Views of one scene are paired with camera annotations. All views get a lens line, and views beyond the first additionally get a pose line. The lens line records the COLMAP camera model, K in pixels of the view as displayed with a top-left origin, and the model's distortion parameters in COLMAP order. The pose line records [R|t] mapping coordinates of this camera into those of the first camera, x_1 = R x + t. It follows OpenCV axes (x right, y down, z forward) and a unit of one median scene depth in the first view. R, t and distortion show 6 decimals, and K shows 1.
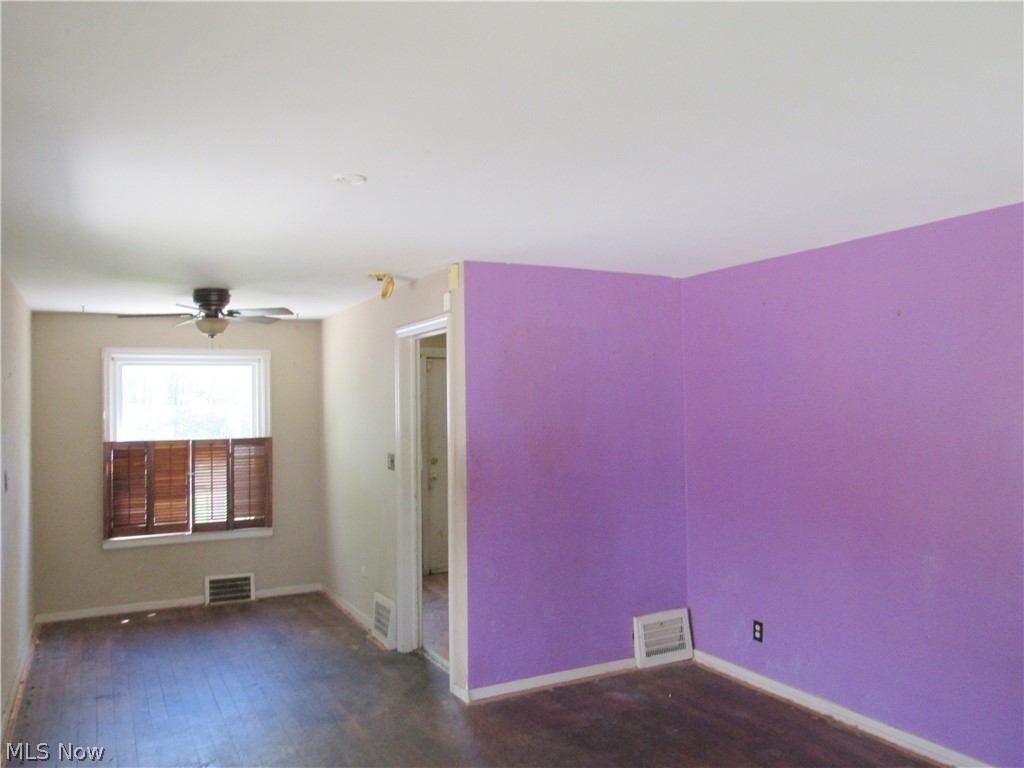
lens RADIAL K [[795.4, 0, 512.0], [0, 795.4, 384.0], [0, 0, 1]] dist [-0.016304, -0.007551]
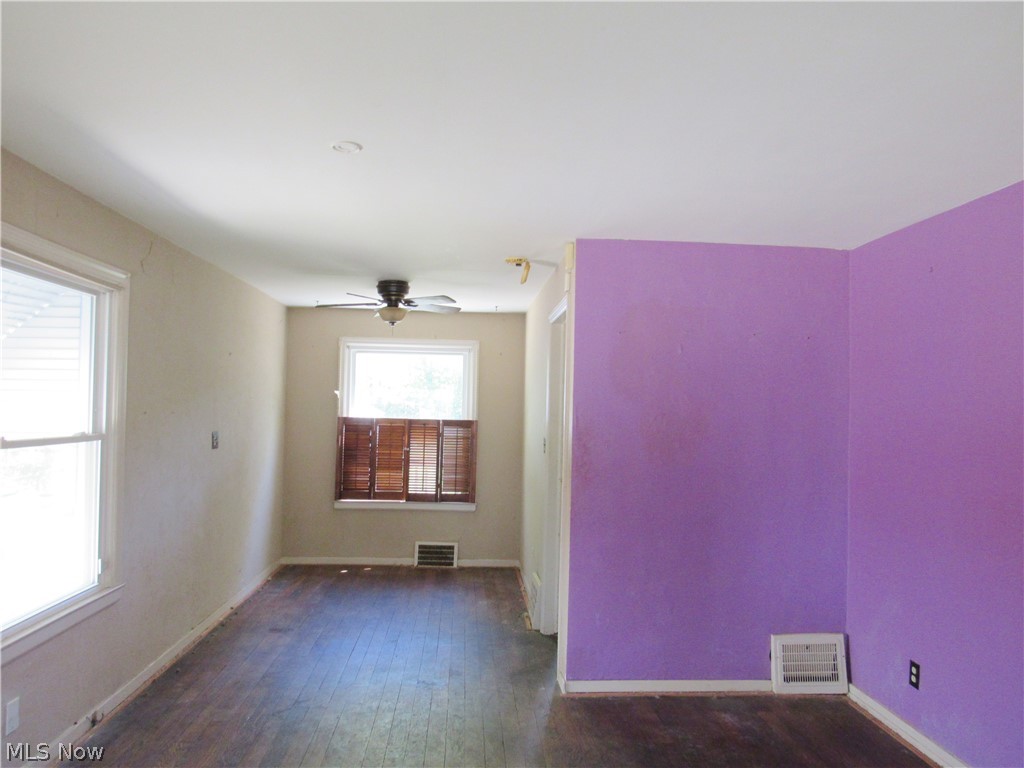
lens RADIAL K [[741.6, 0, 512.0], [0, 741.6, 384.0], [0, 0, 1]] dist [-0.011824, -0.004719]
pose [[0.912595, 0.023045, -0.408216, 0.169489], [-0.024984, 0.999688, 0.000582, 0.016678], [0.408101, 0.009667, 0.912885, 0.098677]]
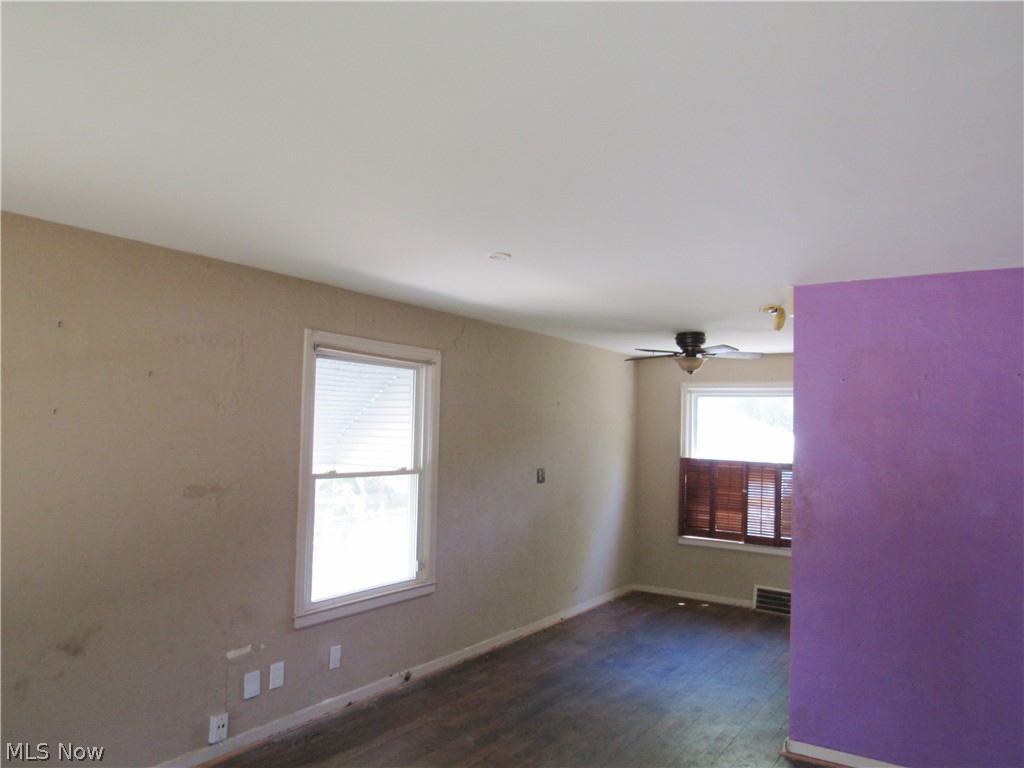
lens RADIAL K [[745.0, 0, 512.0], [0, 745.0, 384.0], [0, 0, 1]] dist [-0.010255, 0.005625]
pose [[0.488197, -0.021246, -0.872475, 0.389525], [-0.012748, 0.999423, -0.031471, -0.003512], [0.872641, 0.026487, 0.487644, 0.185827]]
